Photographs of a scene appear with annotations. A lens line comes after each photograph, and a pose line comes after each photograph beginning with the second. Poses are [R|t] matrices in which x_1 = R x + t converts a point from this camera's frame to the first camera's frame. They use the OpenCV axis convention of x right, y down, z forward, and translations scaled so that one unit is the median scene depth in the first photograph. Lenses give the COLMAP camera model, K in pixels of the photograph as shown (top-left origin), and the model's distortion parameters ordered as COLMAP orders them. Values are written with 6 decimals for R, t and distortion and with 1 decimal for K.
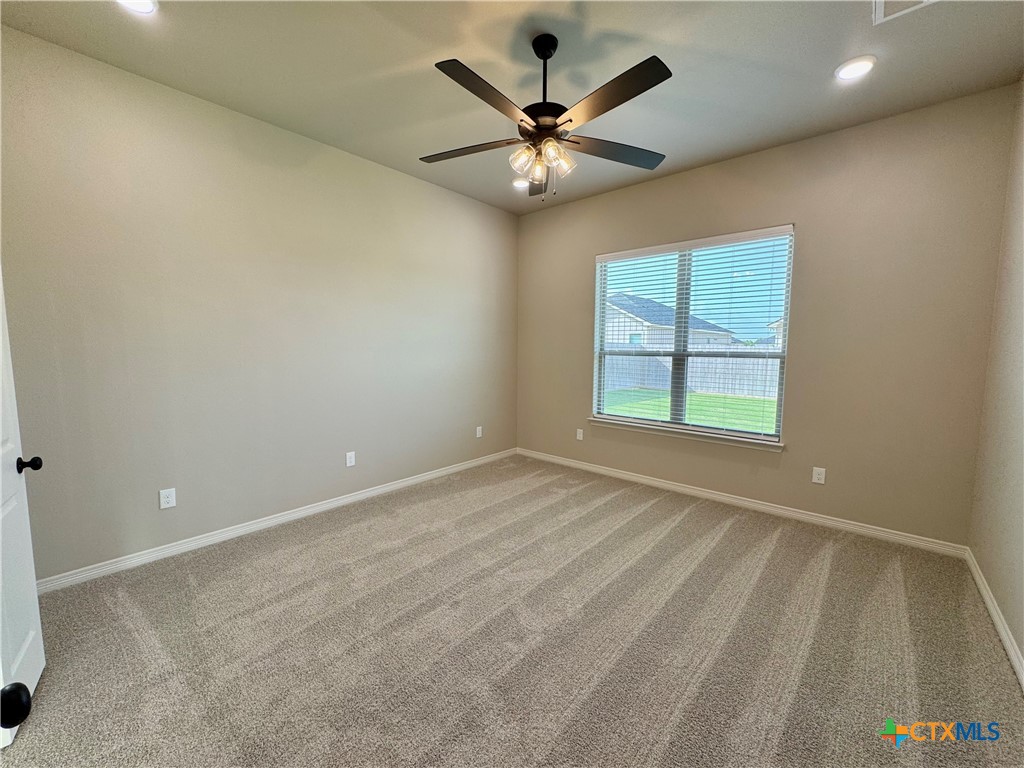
lens RADIAL K [[408.9, 0, 512.4], [0, 408.9, 386.2], [0, 0, 1]] dist [-0.002132, 0.000927]
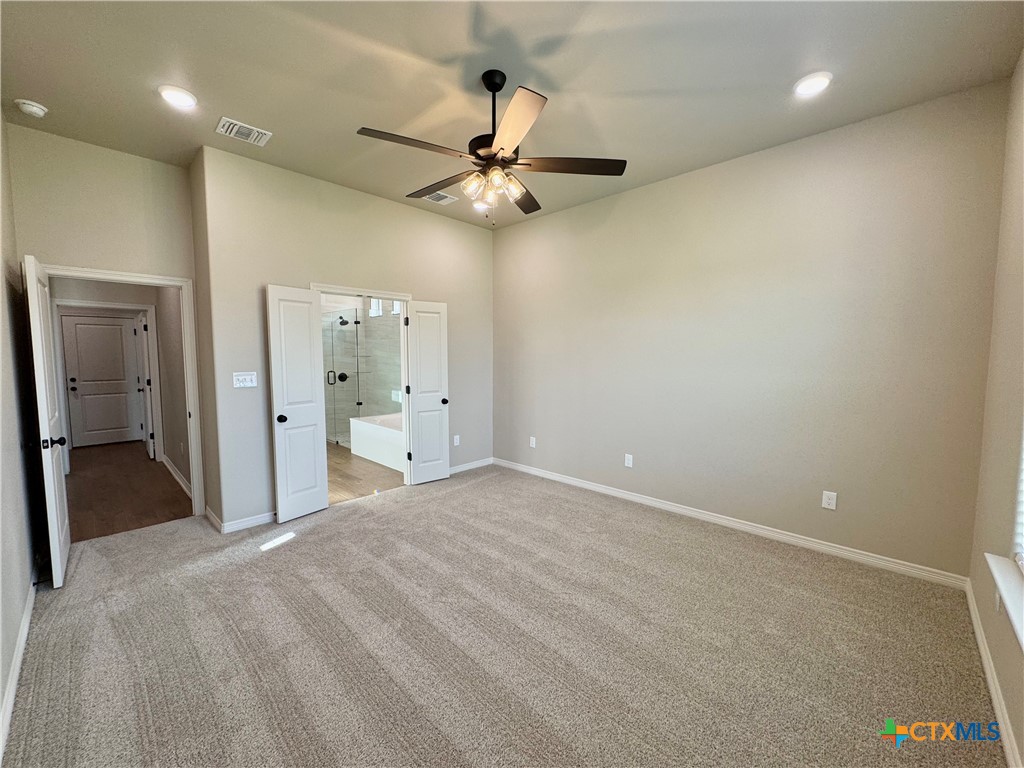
lens RADIAL K [[408.9, 0, 513.6], [0, 408.9, 381.2], [0, 0, 1]] dist [-0.002132, 0.000927]
pose [[-0.072433, 0.062839, -0.995392, 0.994767], [-0.082793, 0.994190, 0.068788, -0.121601], [0.993931, 0.087394, -0.066809, 1.012929]]
